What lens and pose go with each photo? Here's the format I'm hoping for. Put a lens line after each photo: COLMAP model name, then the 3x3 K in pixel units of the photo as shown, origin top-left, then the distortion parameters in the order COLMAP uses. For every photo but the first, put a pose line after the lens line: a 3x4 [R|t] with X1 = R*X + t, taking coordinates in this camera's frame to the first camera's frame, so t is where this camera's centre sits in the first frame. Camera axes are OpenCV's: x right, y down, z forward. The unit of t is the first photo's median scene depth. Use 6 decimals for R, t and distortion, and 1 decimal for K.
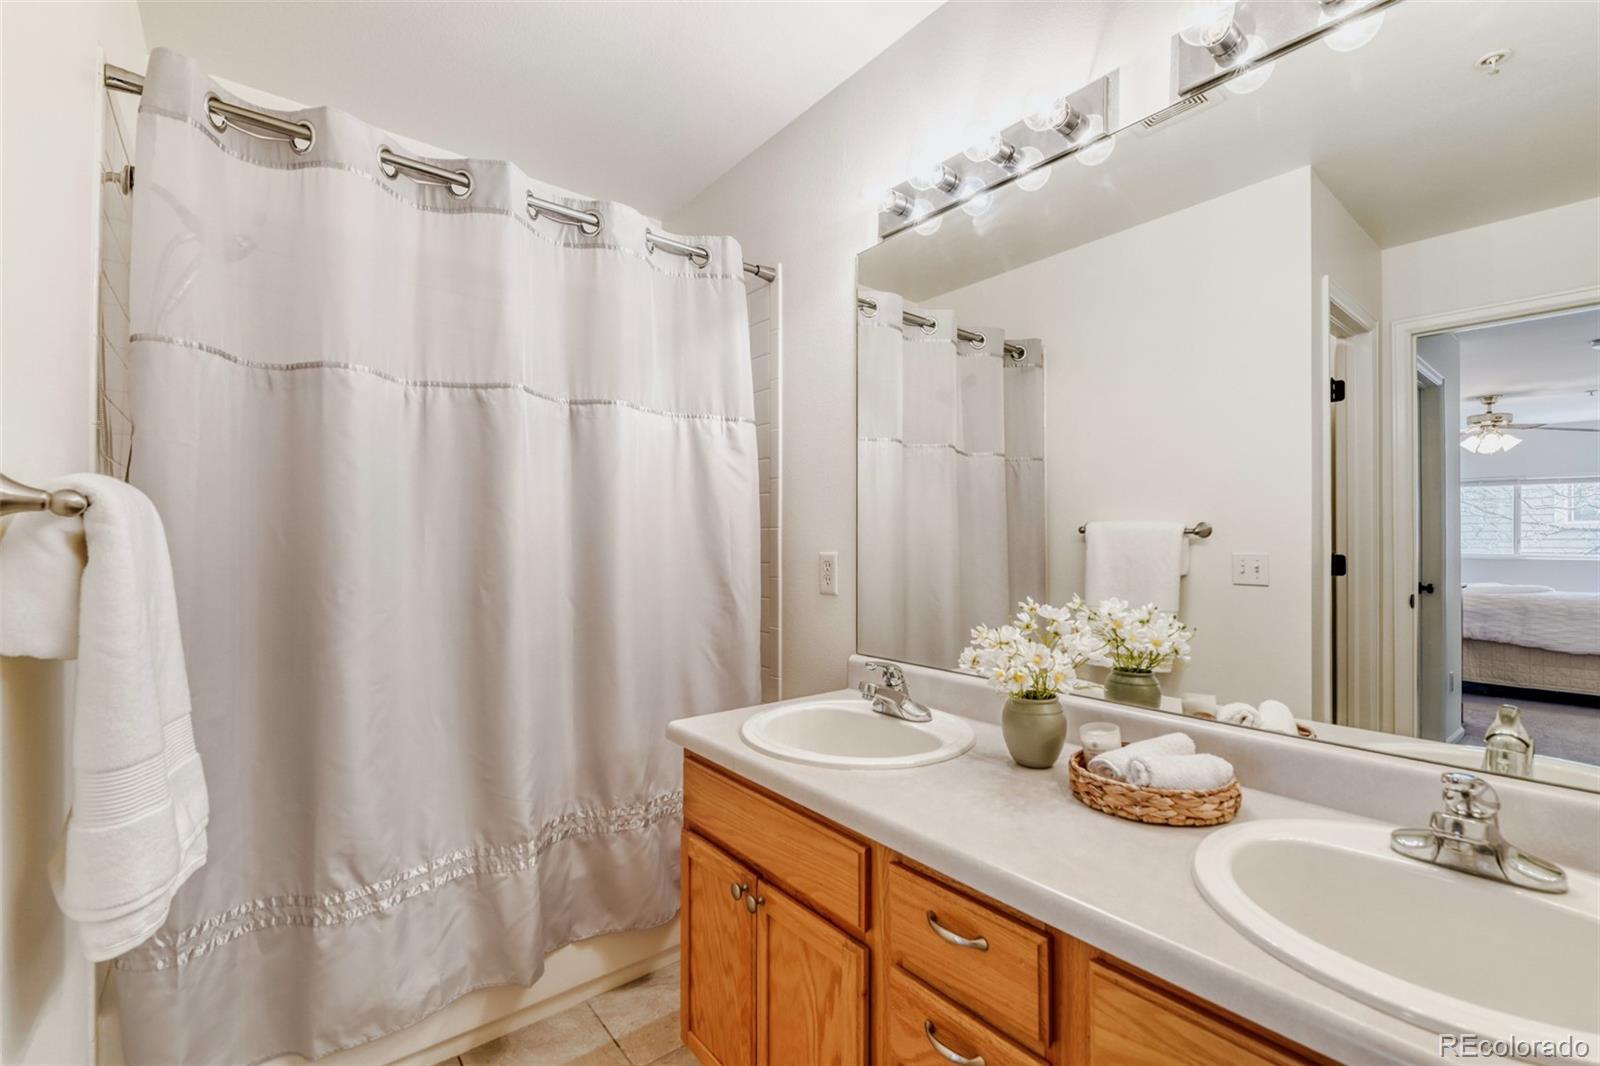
lens RADIAL K [[703.2, 0, 811.0], [0, 703.2, 536.4], [0, 0, 1]] dist [0.002583, -0.006928]
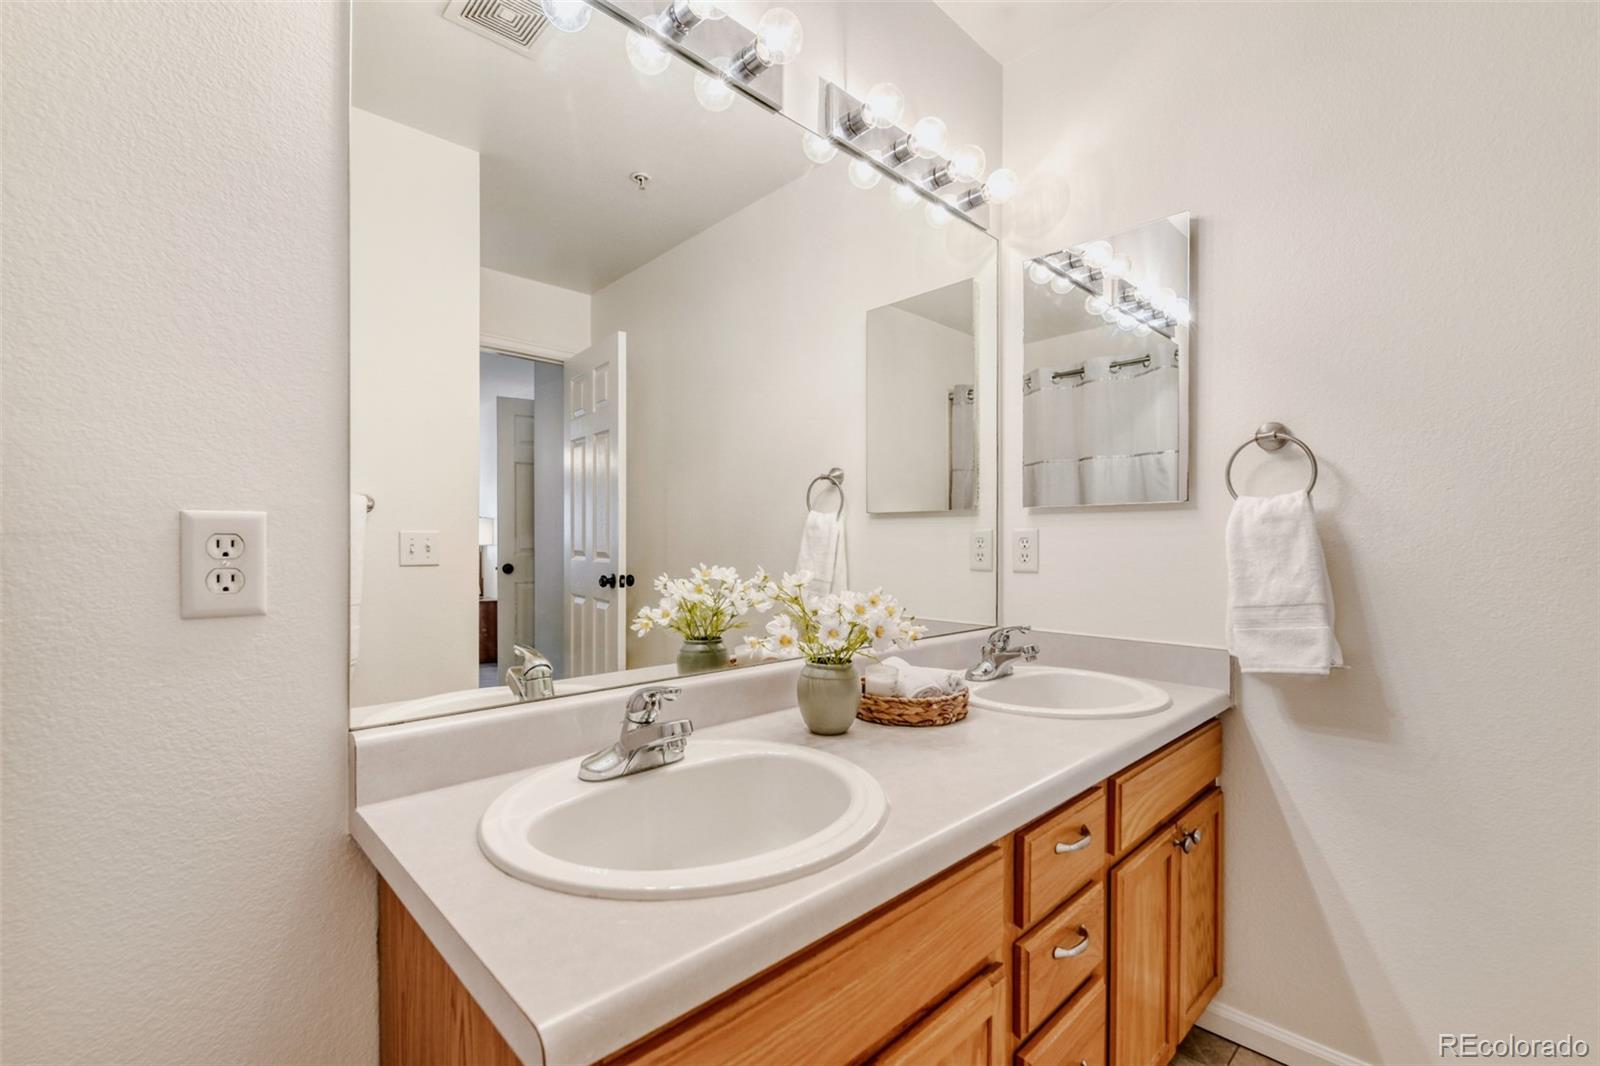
lens RADIAL K [[703.2, 0, 811.0], [0, 703.2, 536.4], [0, 0, 1]] dist [0.002583, -0.006928]
pose [[-0.087828, 0.002478, 0.996133, -0.414276], [0.004643, 0.999987, -0.002078, 0.040999], [-0.996125, 0.004443, -0.087838, 0.731650]]
